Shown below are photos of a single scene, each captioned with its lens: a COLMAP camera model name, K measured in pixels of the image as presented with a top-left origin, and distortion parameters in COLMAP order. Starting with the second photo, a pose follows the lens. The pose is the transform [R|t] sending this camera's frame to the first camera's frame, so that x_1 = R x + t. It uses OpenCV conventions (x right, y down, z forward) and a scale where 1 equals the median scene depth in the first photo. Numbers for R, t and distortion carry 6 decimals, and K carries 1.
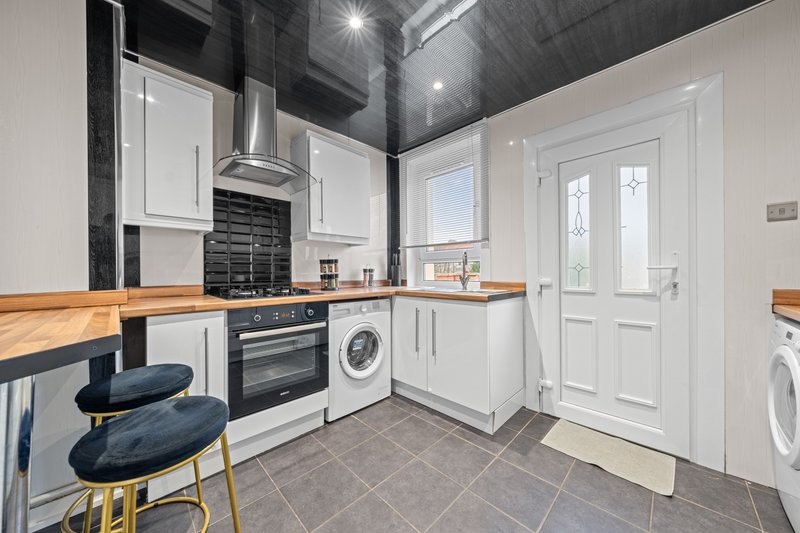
lens RADIAL K [[274.5, 0, 401.6], [0, 274.5, 273.9], [0, 0, 1]] dist [-0.001419, -0.000036]
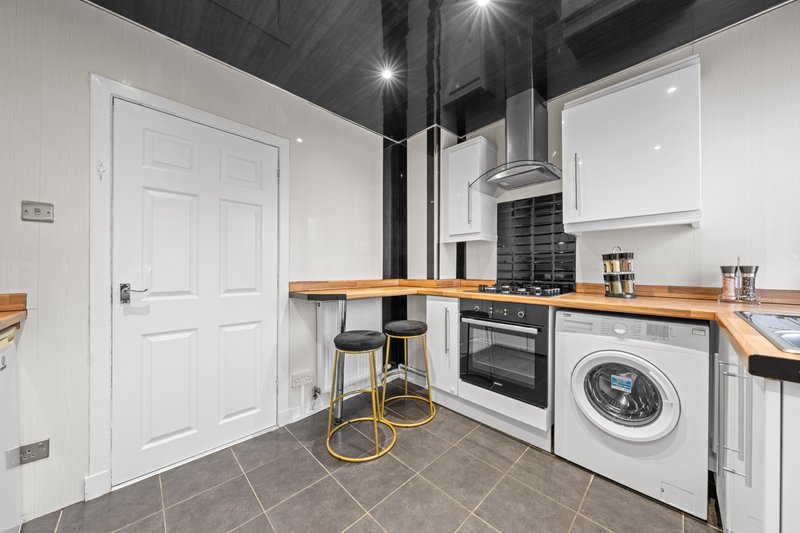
lens RADIAL K [[274.5, 0, 401.6], [0, 274.5, 273.9], [0, 0, 1]] dist [-0.001419, -0.000036]
pose [[-0.017271, 0.016798, -0.999710, 0.463498], [-0.010854, 0.999797, 0.016987, -0.006389], [0.999792, 0.011144, -0.017085, 0.459339]]
